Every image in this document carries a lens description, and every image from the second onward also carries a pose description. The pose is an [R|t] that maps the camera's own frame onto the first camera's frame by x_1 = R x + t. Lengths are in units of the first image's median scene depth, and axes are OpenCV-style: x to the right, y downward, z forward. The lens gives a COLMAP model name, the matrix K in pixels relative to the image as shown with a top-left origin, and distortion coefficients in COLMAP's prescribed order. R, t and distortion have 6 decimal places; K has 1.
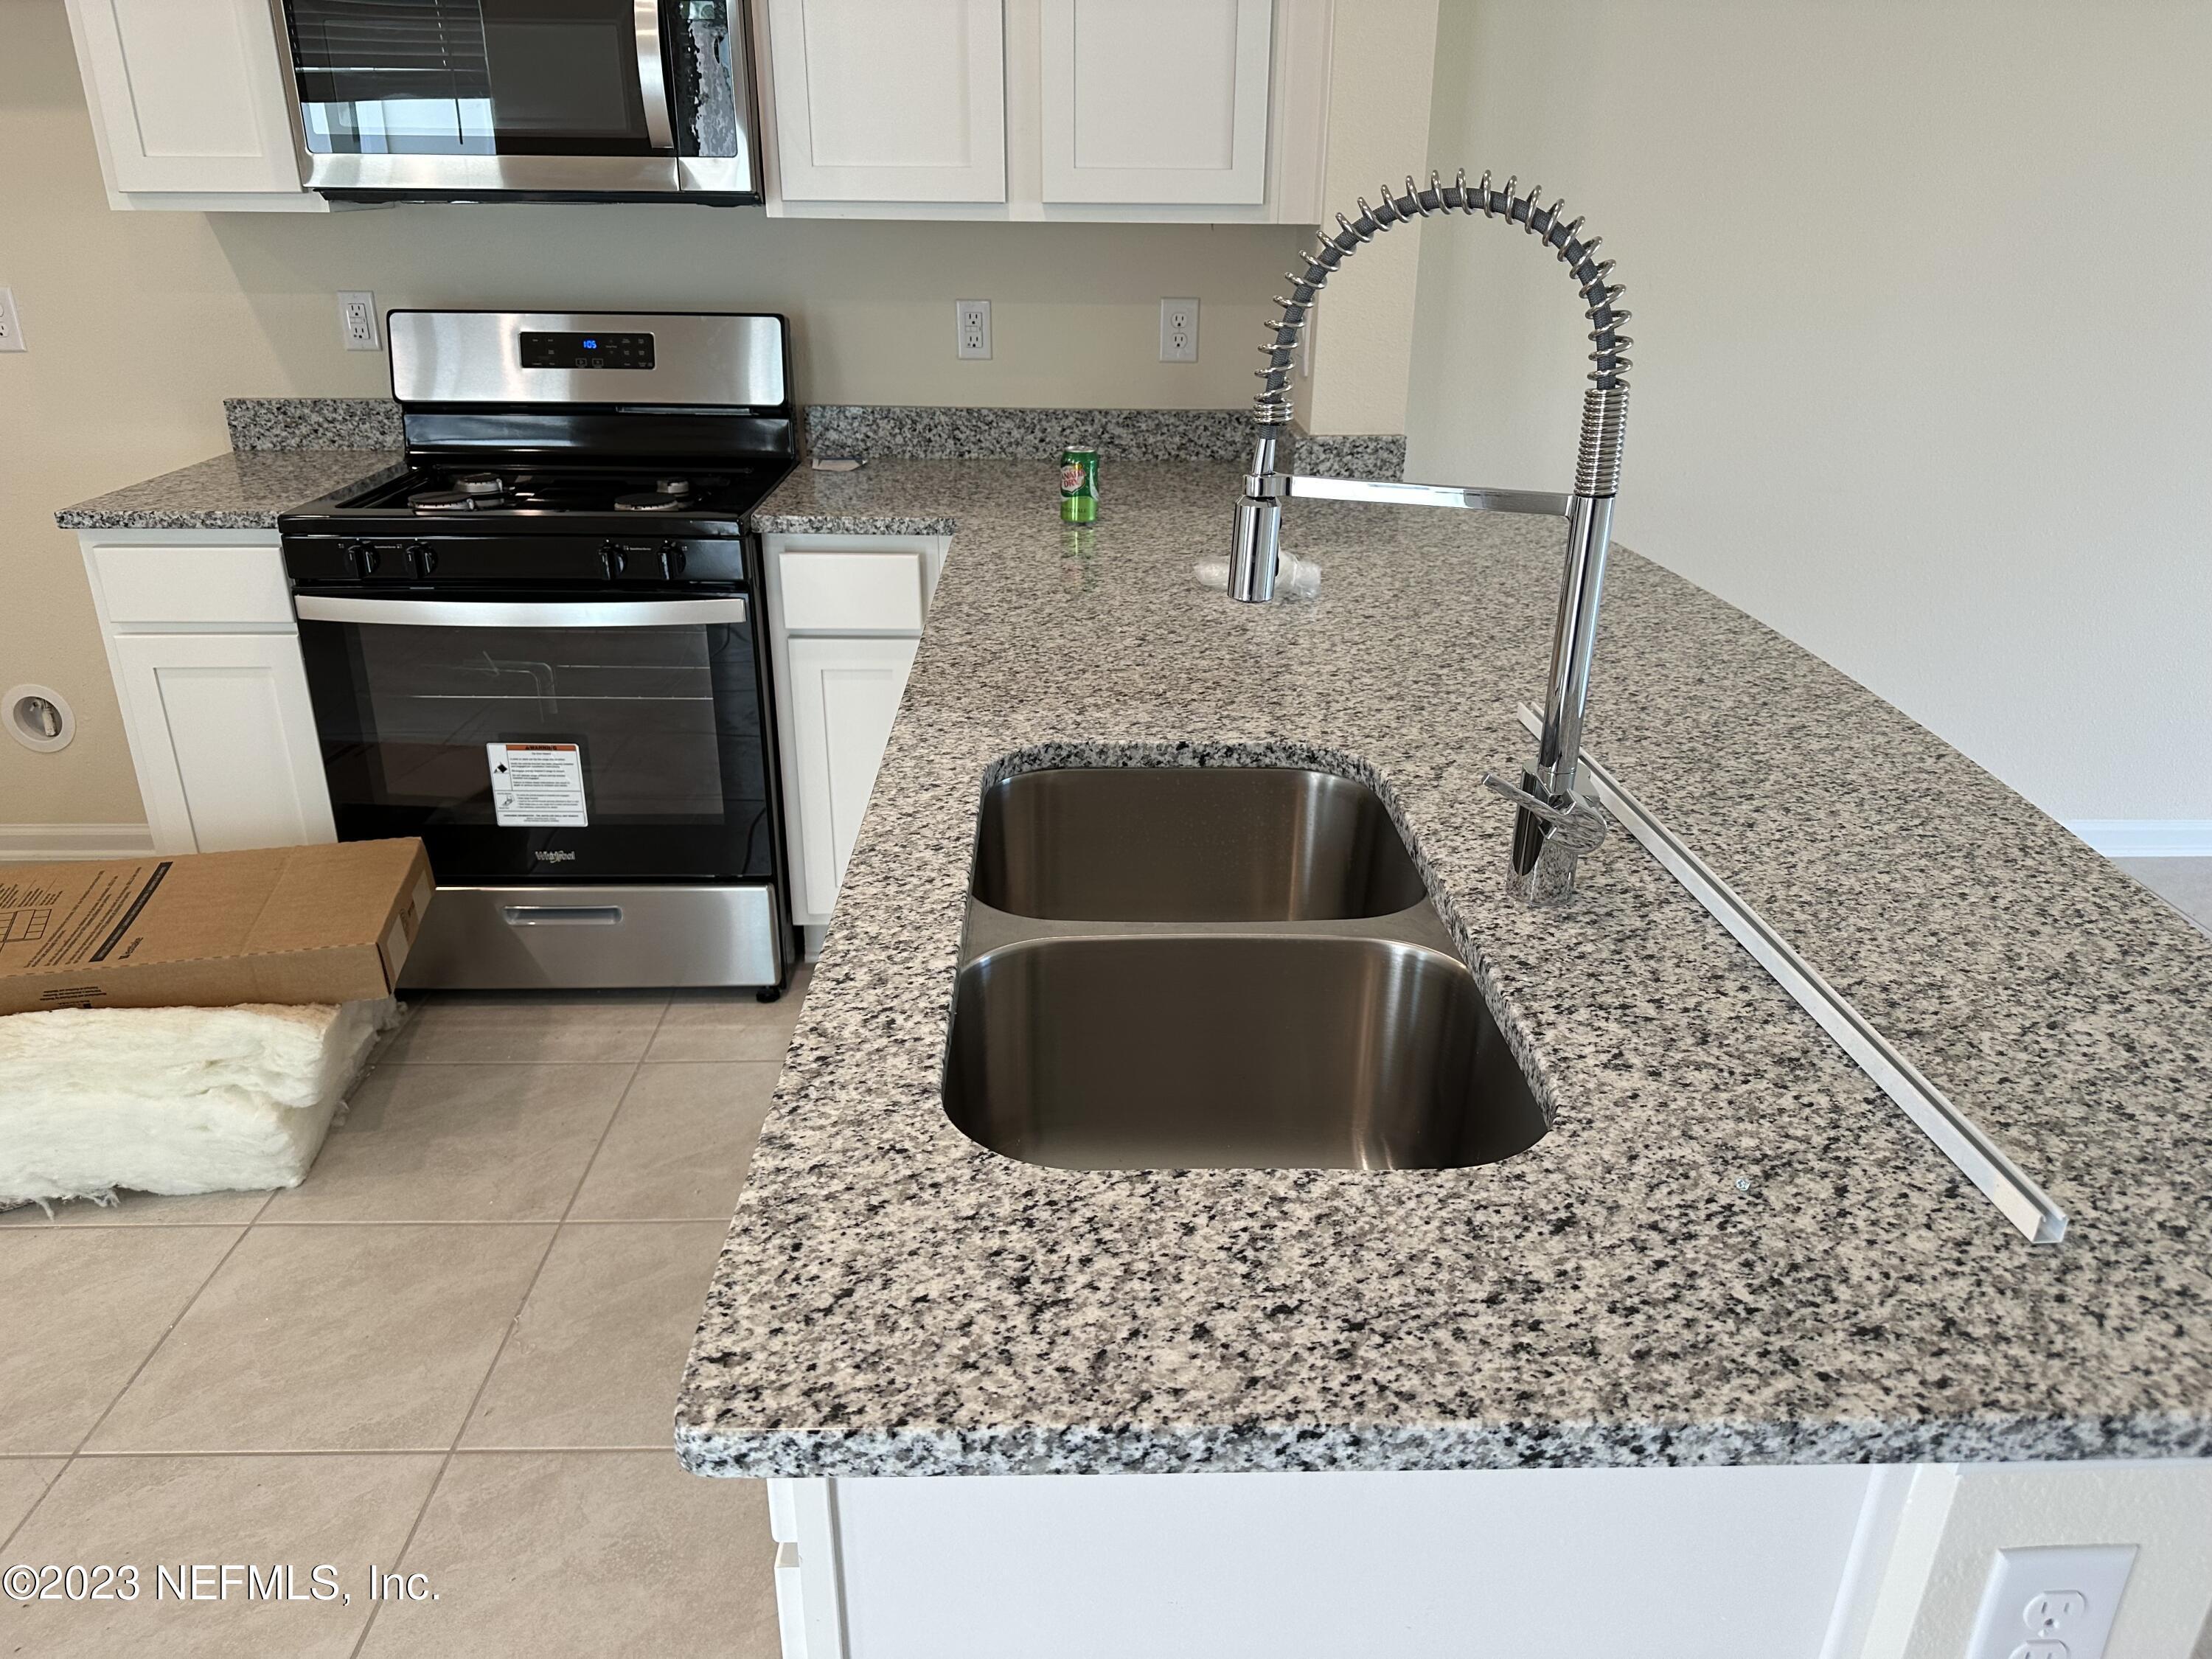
lens RADIAL K [[1516.0, 0, 1106.0], [0, 1516.0, 829.5], [0, 0, 1]] dist [0.111574, -0.197799]
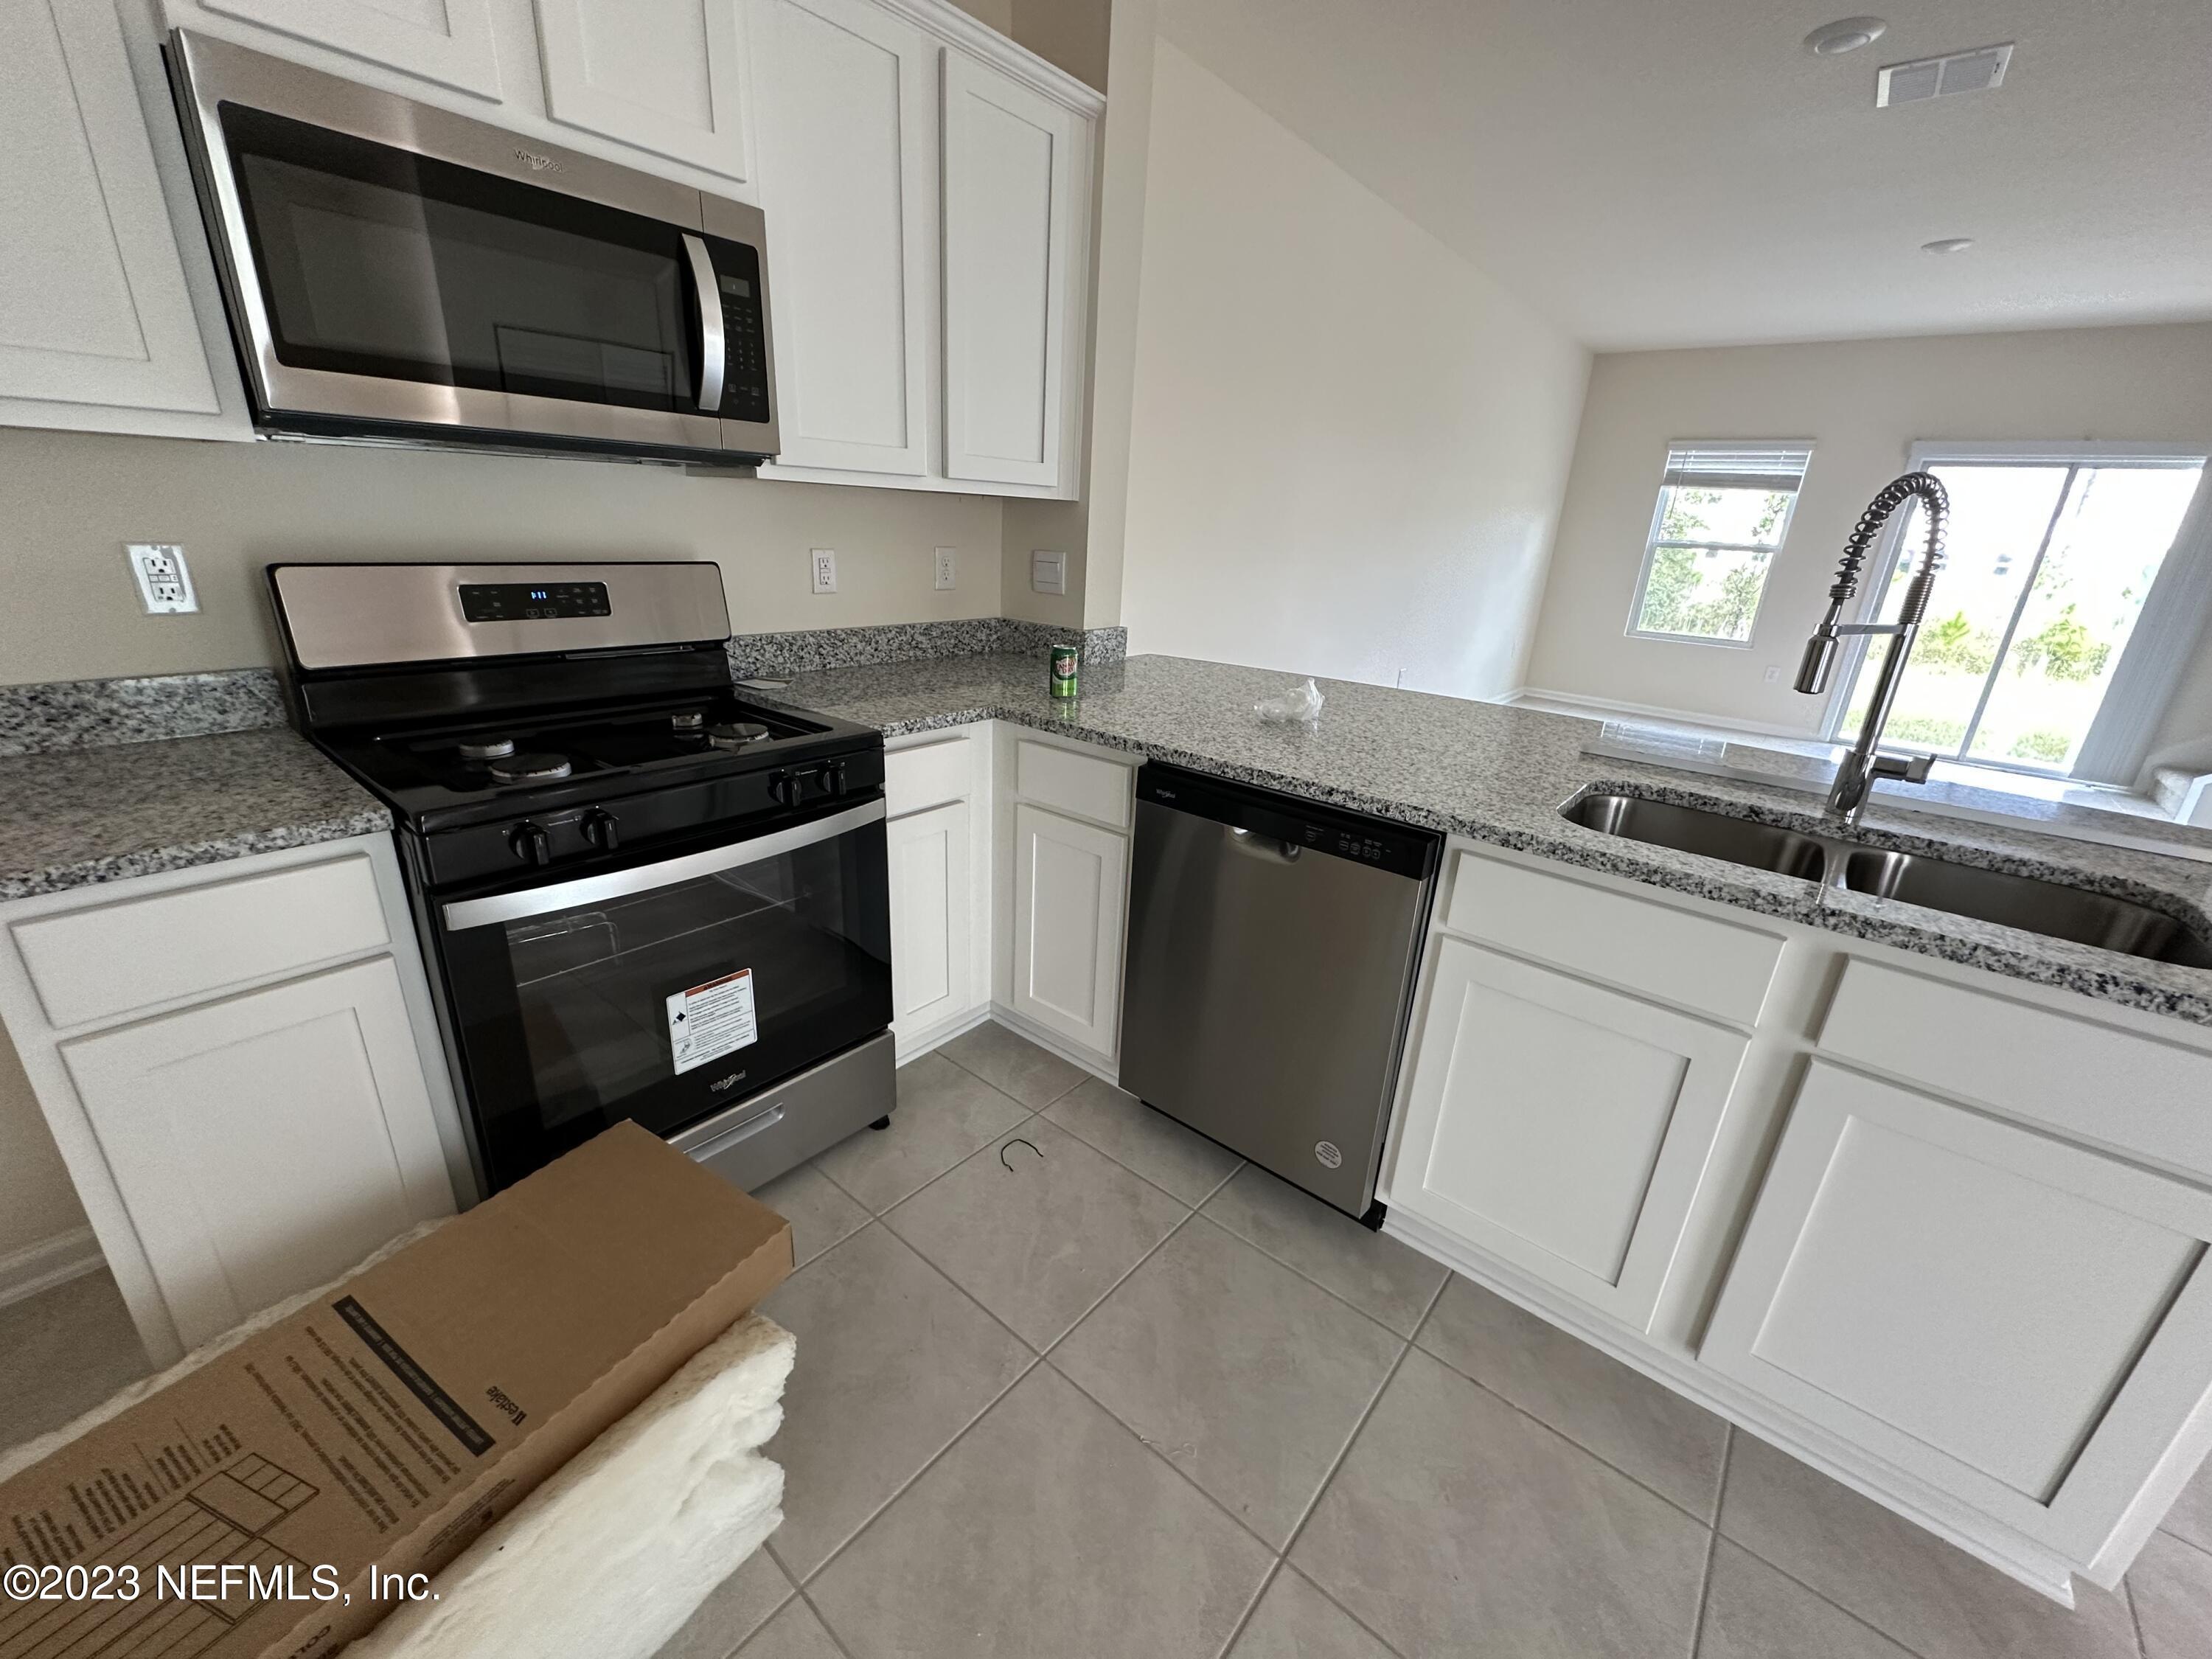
lens RADIAL K [[878.1, 0, 1106.0], [0, 878.1, 829.5], [0, 0, 1]] dist [0.001011, -0.000238]
pose [[0.669024, -0.230657, 0.706544, -0.572087], [0.251268, 0.964845, 0.077057, -0.128937], [-0.699479, 0.125979, 0.703462, 0.387935]]
